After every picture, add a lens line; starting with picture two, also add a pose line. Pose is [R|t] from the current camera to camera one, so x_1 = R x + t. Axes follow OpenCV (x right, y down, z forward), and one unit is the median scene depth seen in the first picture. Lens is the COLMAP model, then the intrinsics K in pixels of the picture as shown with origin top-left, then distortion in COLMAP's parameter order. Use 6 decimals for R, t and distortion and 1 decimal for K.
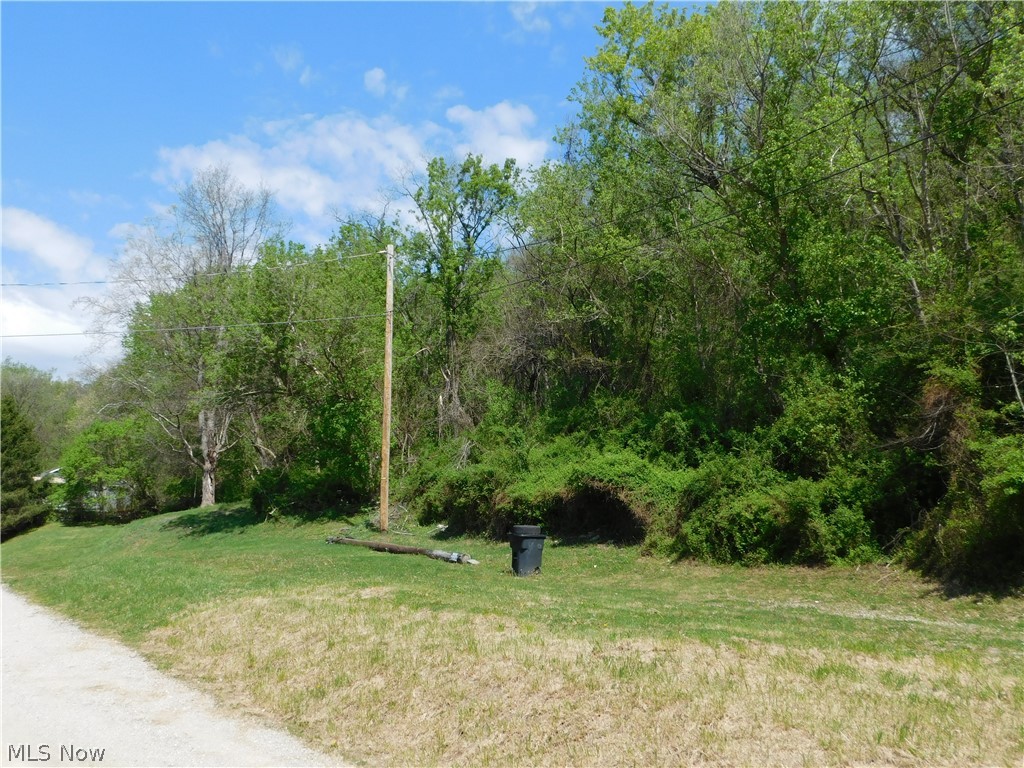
lens RADIAL K [[826.3, 0, 512.0], [0, 826.3, 384.0], [0, 0, 1]] dist [0.006594, 0.009489]
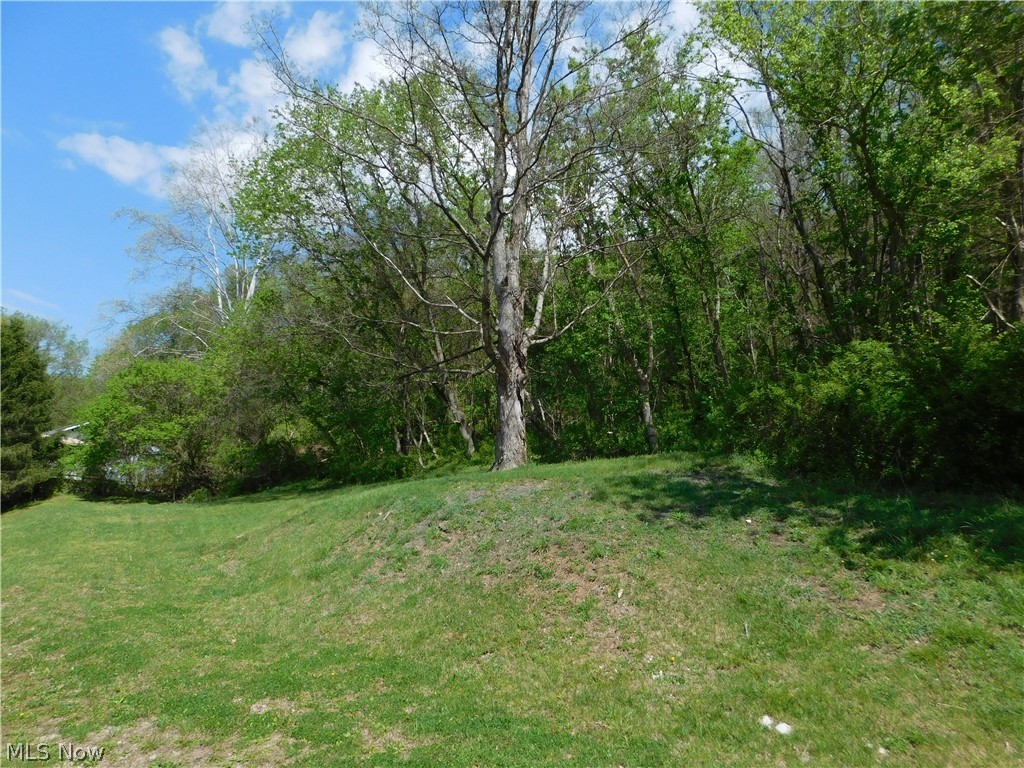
lens RADIAL K [[670.0, 0, 512.0], [0, 670.0, 384.0], [0, 0, 1]] dist [-0.077996, 0.065278]
pose [[0.991558, 0.074740, 0.105959, -0.304352], [-0.070169, 0.996463, -0.046236, 0.091066], [-0.109040, 0.038411, 0.993295, 0.502409]]
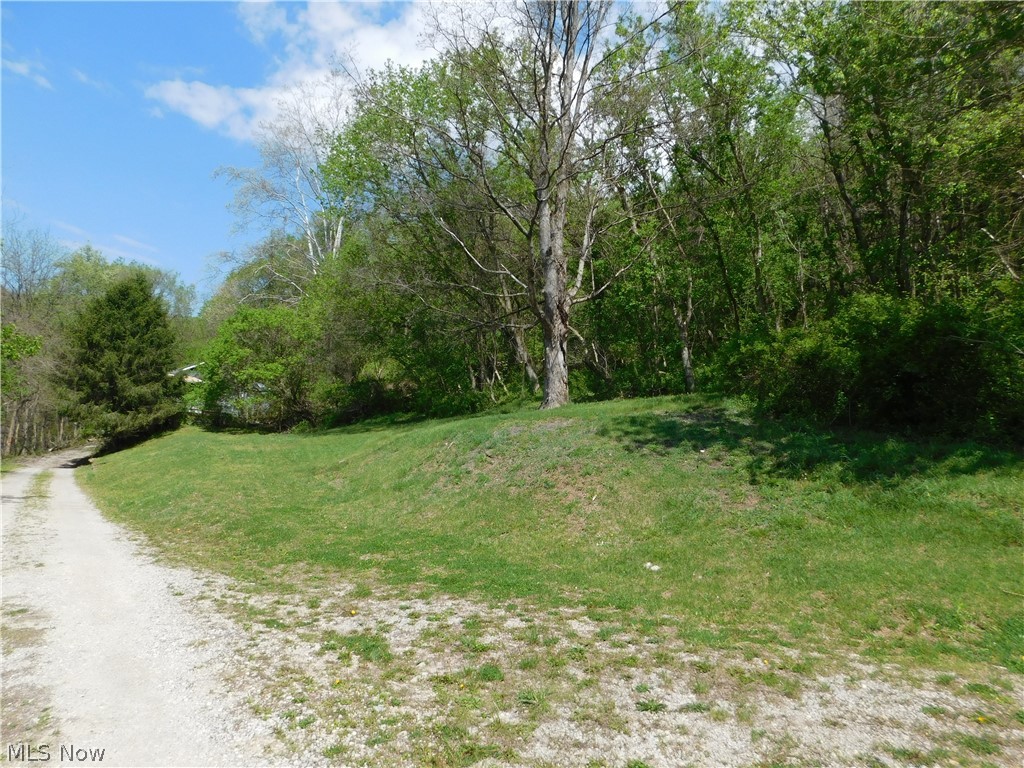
lens RADIAL K [[670.0, 0, 512.0], [0, 670.0, 384.0], [0, 0, 1]] dist [-0.077996, 0.065278]
pose [[0.998241, 0.058164, -0.011503, -0.292792], [-0.057296, 0.996228, 0.065168, 0.081834], [0.015250, -0.064394, 0.997808, 0.449021]]
